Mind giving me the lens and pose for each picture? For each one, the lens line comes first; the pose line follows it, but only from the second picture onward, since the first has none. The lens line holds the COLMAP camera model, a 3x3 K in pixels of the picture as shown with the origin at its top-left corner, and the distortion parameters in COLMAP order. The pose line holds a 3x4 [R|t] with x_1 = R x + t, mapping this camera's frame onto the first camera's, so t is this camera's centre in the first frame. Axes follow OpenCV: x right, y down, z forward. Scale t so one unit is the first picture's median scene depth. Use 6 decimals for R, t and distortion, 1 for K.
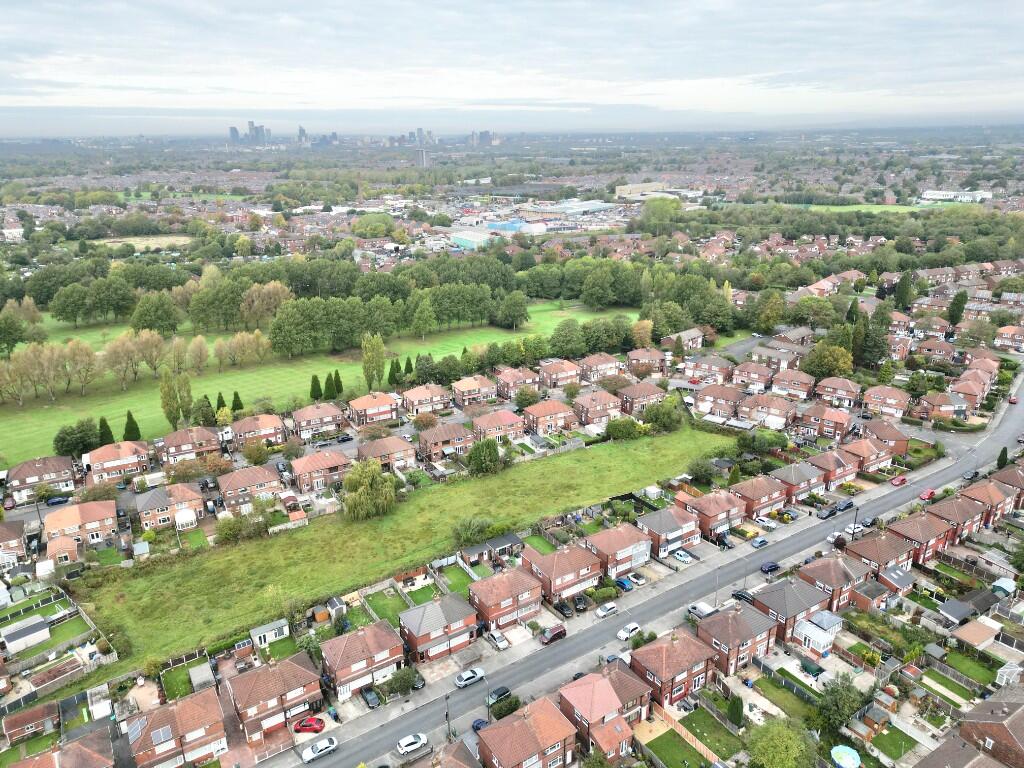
lens RADIAL K [[716.7, 0, 511.7], [0, 716.7, 383.9], [0, 0, 1]] dist [0.062662, -0.038468]
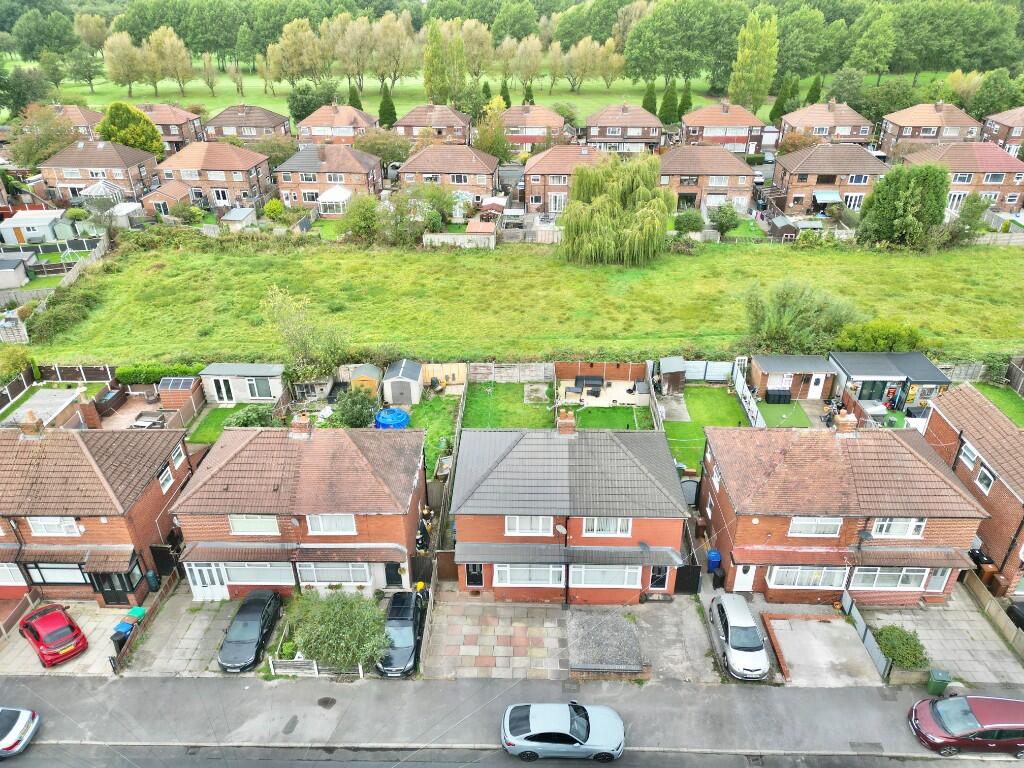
lens RADIAL K [[716.7, 0, 510.0], [0, 716.7, 389.9], [0, 0, 1]] dist [0.062662, -0.038468]
pose [[0.824986, 0.286153, -0.487355, 0.014113], [-0.186102, 0.951796, 0.243823, 0.181837], [0.533634, -0.110453, 0.838472, 0.620443]]
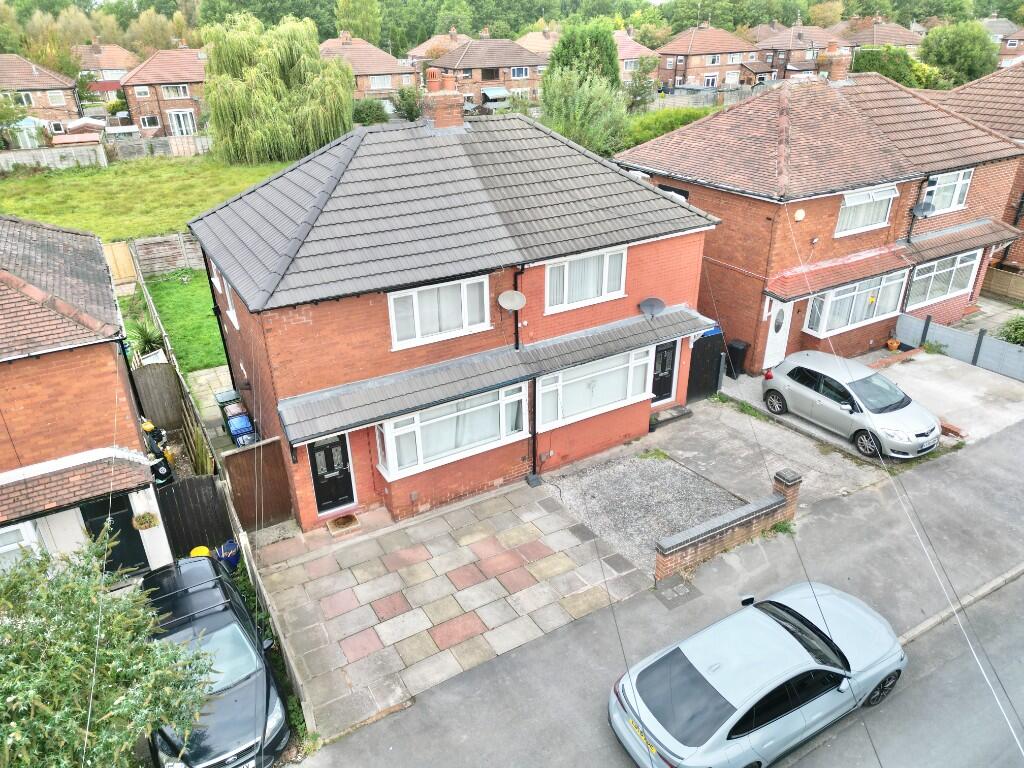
lens RADIAL K [[716.7, 0, 513.7], [0, 716.7, 383.3], [0, 0, 1]] dist [0.062662, -0.038468]
pose [[0.998451, 0.016722, -0.053074, -0.068350], [-0.009321, 0.990562, 0.136746, 0.278690], [0.054860, -0.136039, 0.989183, 0.715122]]
